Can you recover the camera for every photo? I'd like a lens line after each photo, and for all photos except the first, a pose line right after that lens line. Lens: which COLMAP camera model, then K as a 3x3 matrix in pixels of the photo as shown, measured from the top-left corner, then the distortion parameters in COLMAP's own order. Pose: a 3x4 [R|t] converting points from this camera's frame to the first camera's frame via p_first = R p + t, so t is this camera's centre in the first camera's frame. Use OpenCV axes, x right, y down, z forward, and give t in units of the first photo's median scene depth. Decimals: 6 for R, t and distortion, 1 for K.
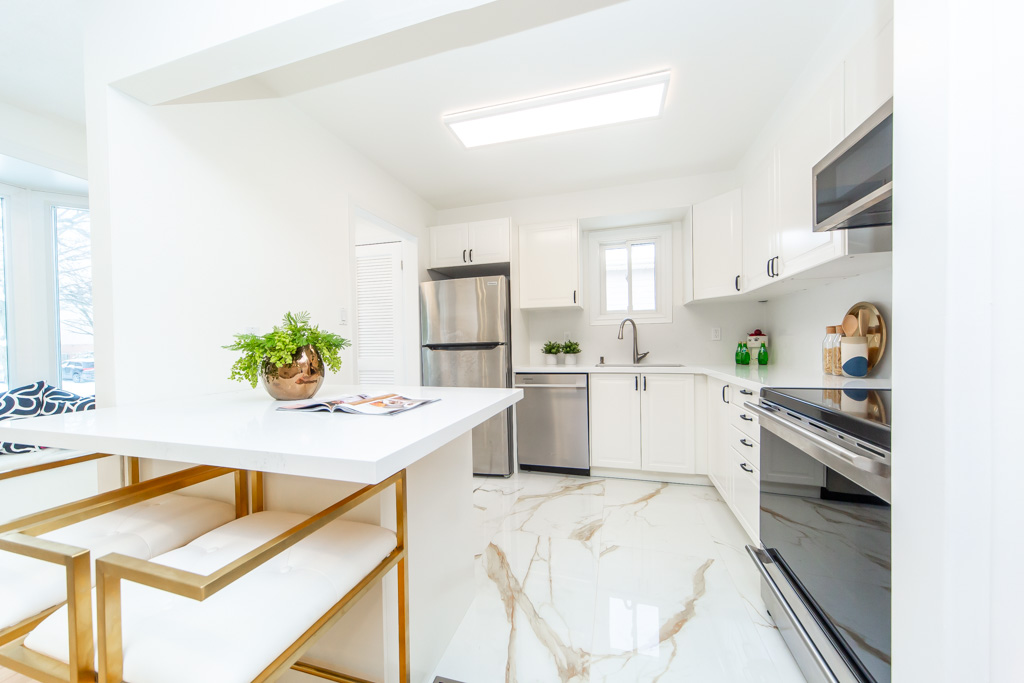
lens RADIAL K [[352.0, 0, 513.6], [0, 352.0, 349.7], [0, 0, 1]] dist [0.001074, 0.000032]
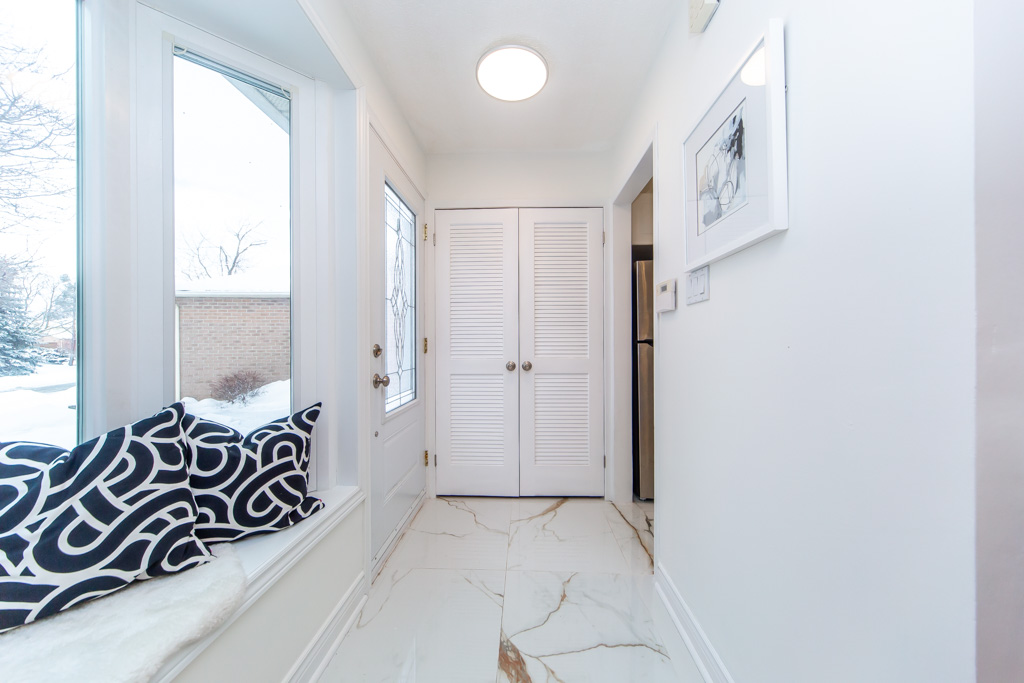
lens RADIAL K [[350.6, 0, 512.9], [0, 350.6, 342.2], [0, 0, 1]] dist [0.000643, -0.000203]
pose [[0.969137, 0.012827, 0.246190, -0.774188], [-0.007382, 0.999708, -0.023026, 0.011561], [-0.246413, 0.020498, 0.968948, 0.331479]]
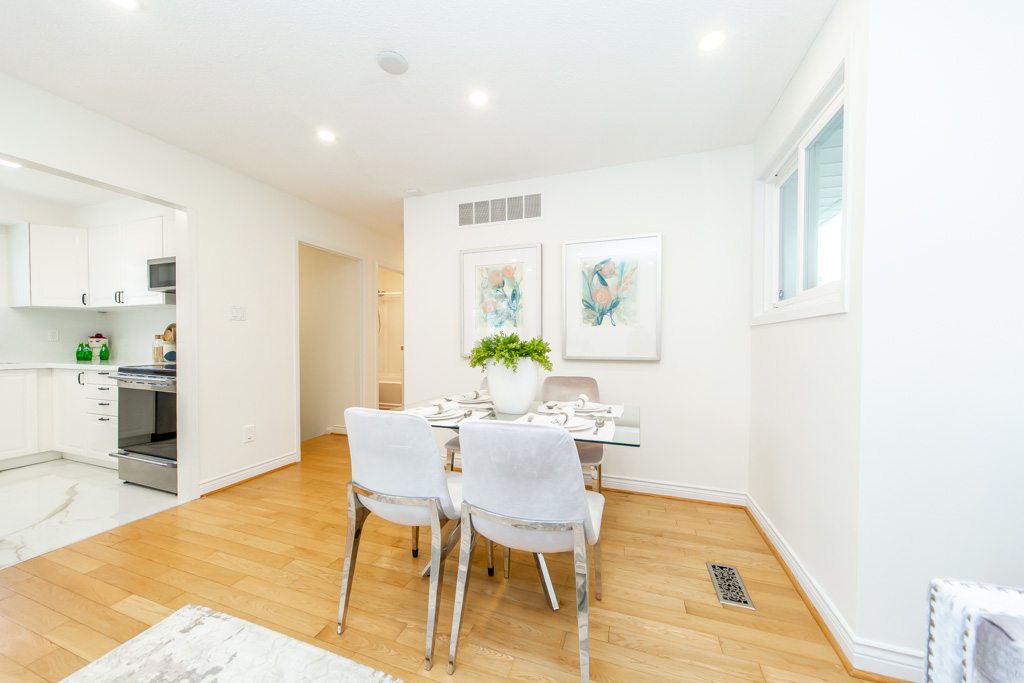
lens RADIAL K [[351.5, 0, 512.9], [0, 351.5, 347.4], [0, 0, 1]] dist [0.001105, -0.000016]
pose [[0.048864, 0.001991, 0.998803, -0.551630], [0.010614, 0.999941, -0.002513, 0.014708], [-0.998749, 0.010724, 0.048840, -0.616515]]
